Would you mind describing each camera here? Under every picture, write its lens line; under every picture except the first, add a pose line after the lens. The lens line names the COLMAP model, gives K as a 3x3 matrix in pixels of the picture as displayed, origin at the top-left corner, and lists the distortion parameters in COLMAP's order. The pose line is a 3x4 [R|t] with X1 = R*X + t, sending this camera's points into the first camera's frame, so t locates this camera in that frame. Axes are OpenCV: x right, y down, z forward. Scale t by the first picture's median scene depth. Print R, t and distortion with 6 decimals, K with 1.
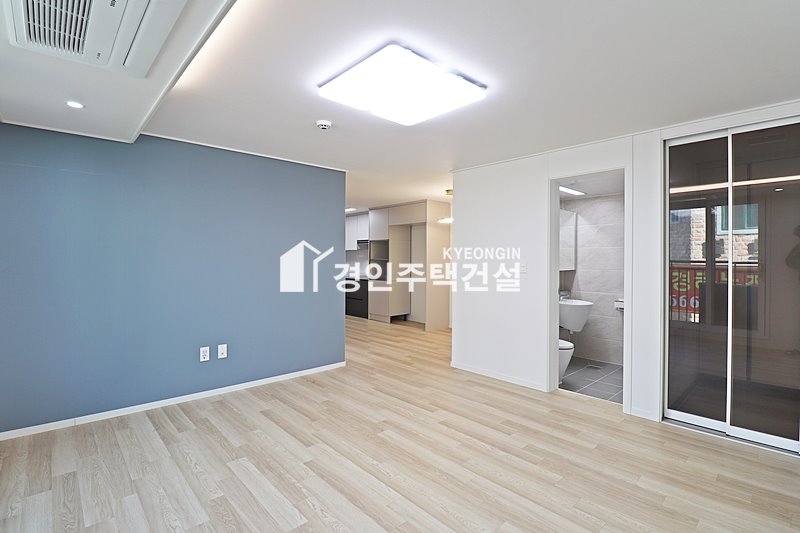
lens RADIAL K [[377.6, 0, 396.1], [0, 377.6, 260.2], [0, 0, 1]] dist [-0.020645, -0.000586]
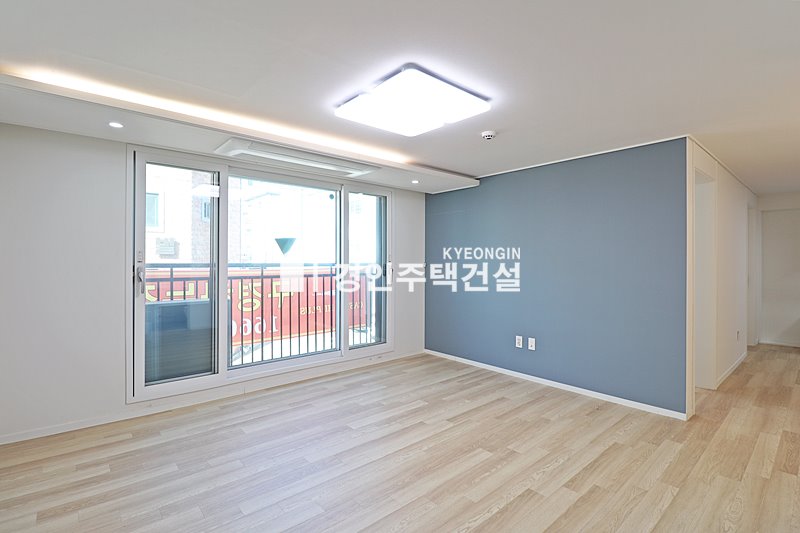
lens RADIAL K [[373.0, 0, 406.3], [0, 373.0, 260.6], [0, 0, 1]] dist [0.000761, -0.012499]
pose [[-0.003712, -0.006141, -0.999974, 0.872921], [-0.008250, 0.999947, -0.006110, -0.002503], [0.999959, 0.008227, -0.003762, 0.796140]]
